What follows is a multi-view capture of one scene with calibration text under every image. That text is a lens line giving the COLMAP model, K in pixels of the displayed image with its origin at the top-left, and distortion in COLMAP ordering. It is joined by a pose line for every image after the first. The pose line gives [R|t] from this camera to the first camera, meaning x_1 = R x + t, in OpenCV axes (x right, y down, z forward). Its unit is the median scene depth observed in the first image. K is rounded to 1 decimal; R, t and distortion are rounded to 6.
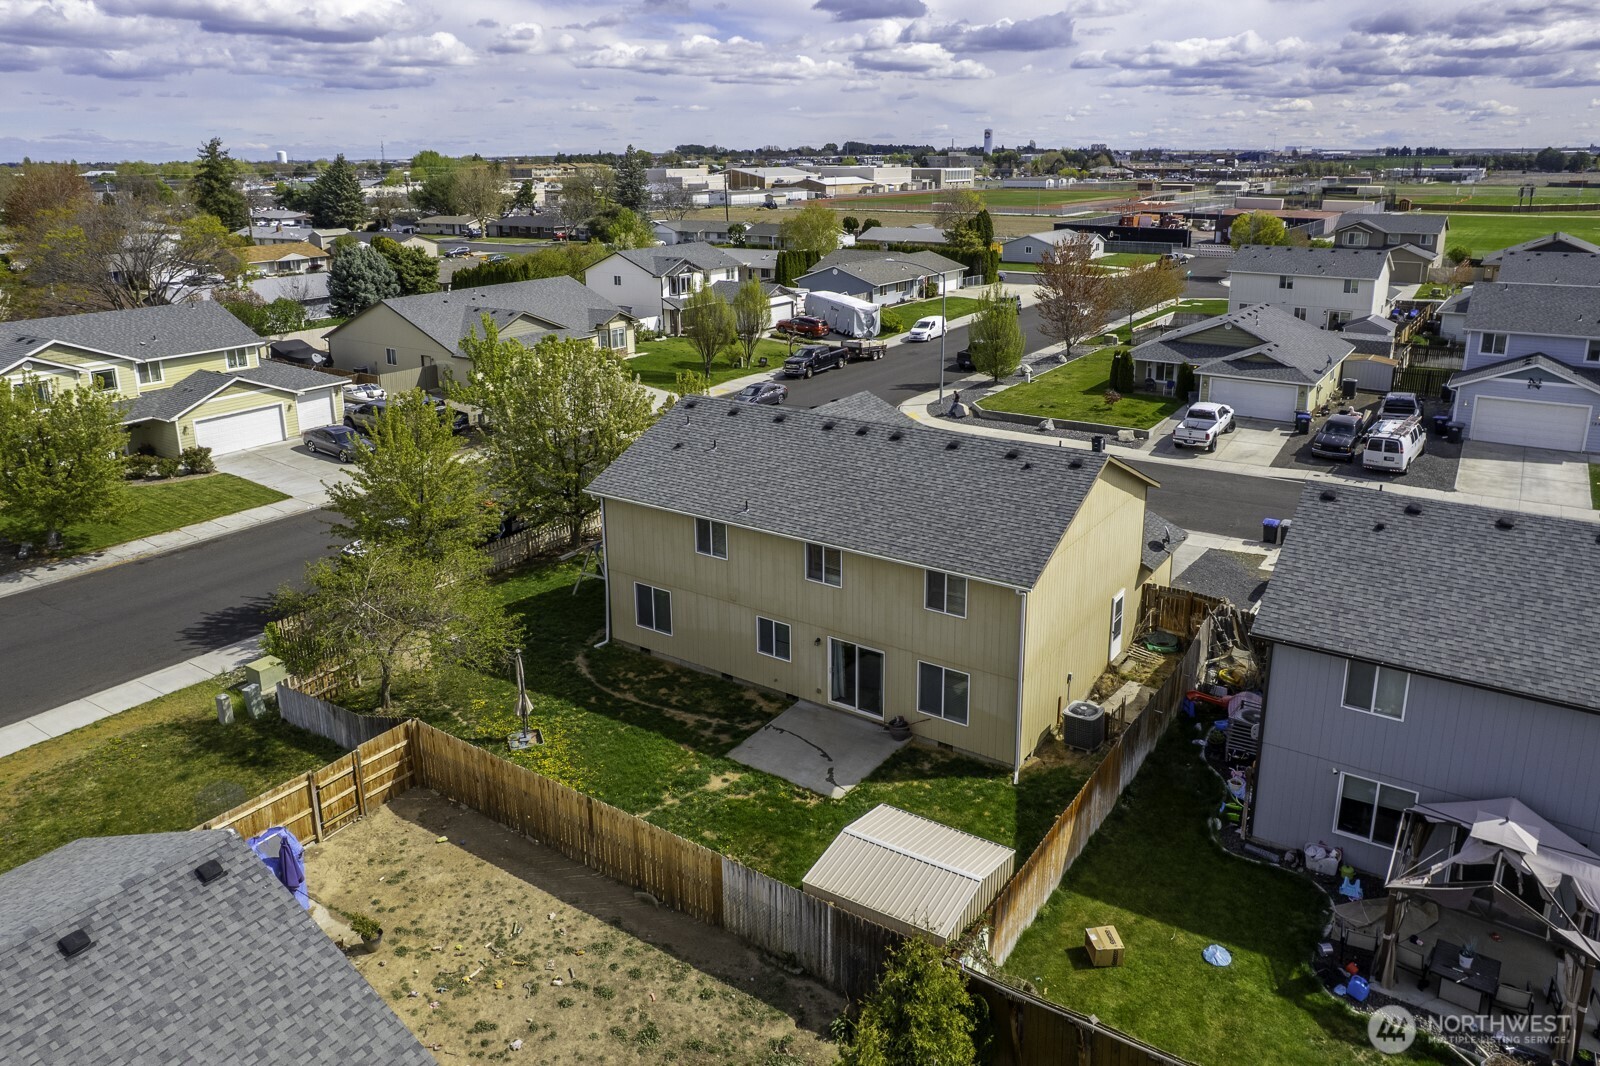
lens RADIAL K [[1050.5, 0, 834.7], [0, 1050.5, 497.8], [0, 0, 1]] dist [-0.081850, 0.091270]
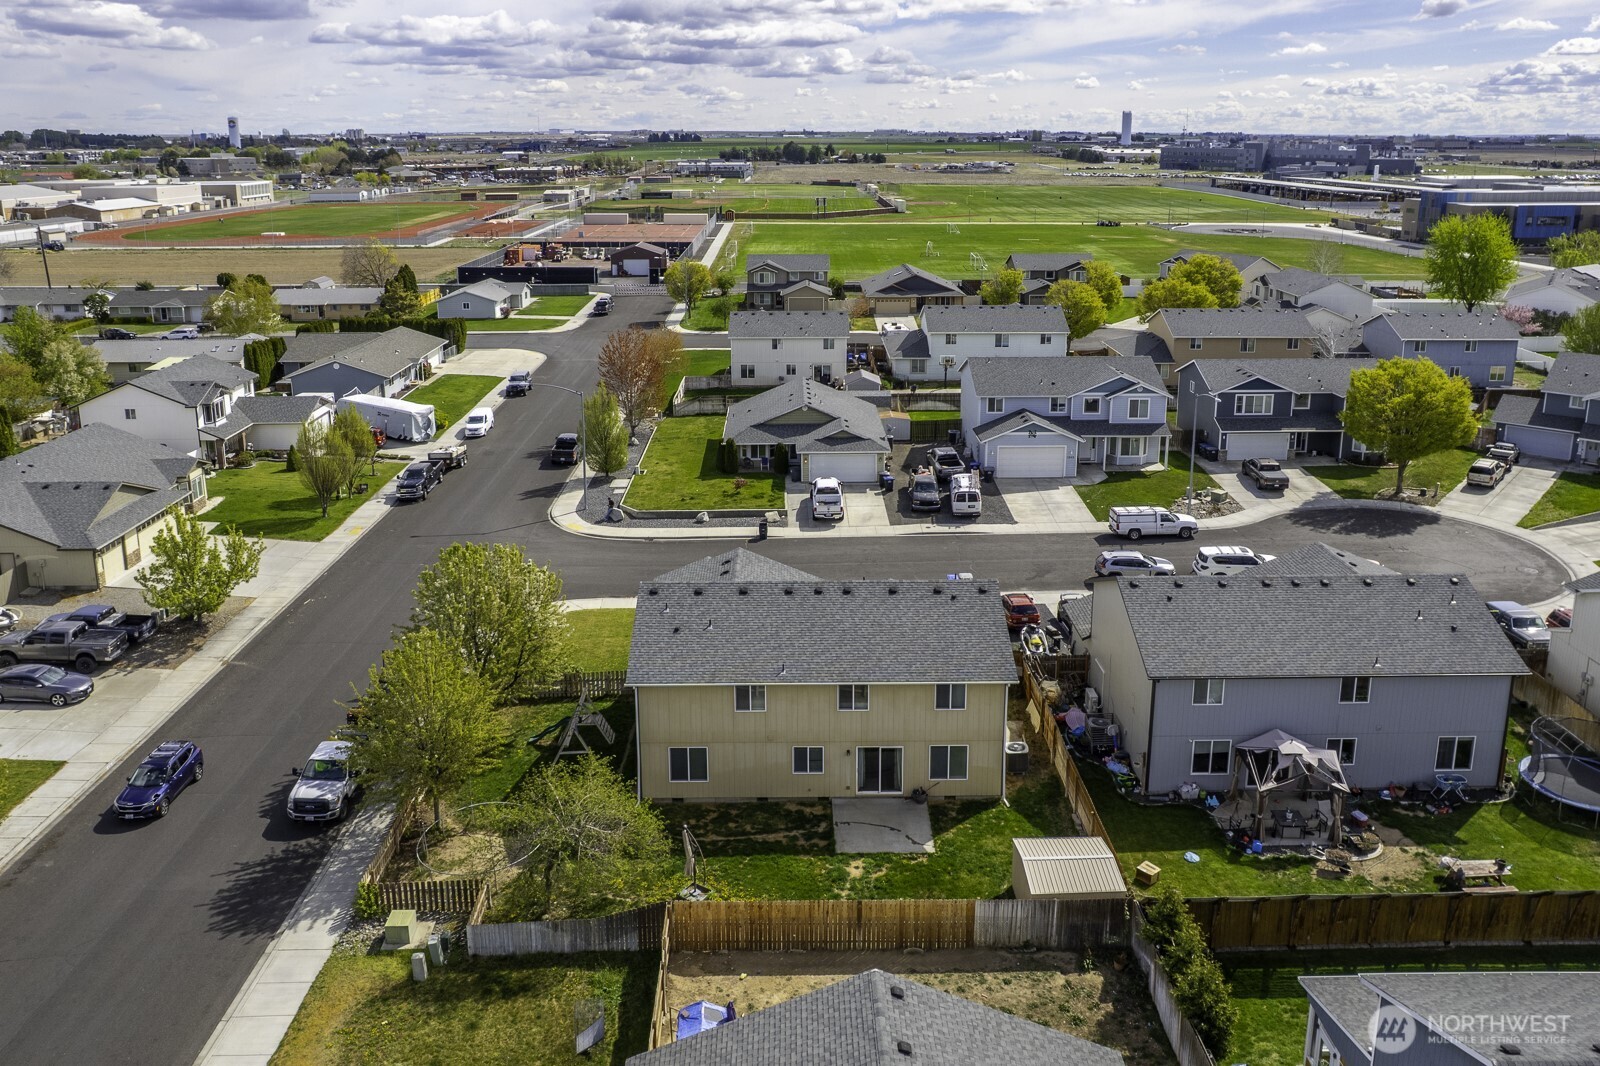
lens RADIAL K [[1131.5, 0, 800.0], [0, 1131.5, 533.0], [0, 0, 1]] dist [-0.060719, 0.054691]
pose [[0.825891, -0.174950, 0.536000, -0.370060], [0.164429, 0.984054, 0.067835, -0.117107], [-0.539320, 0.032110, 0.841488, -0.098593]]
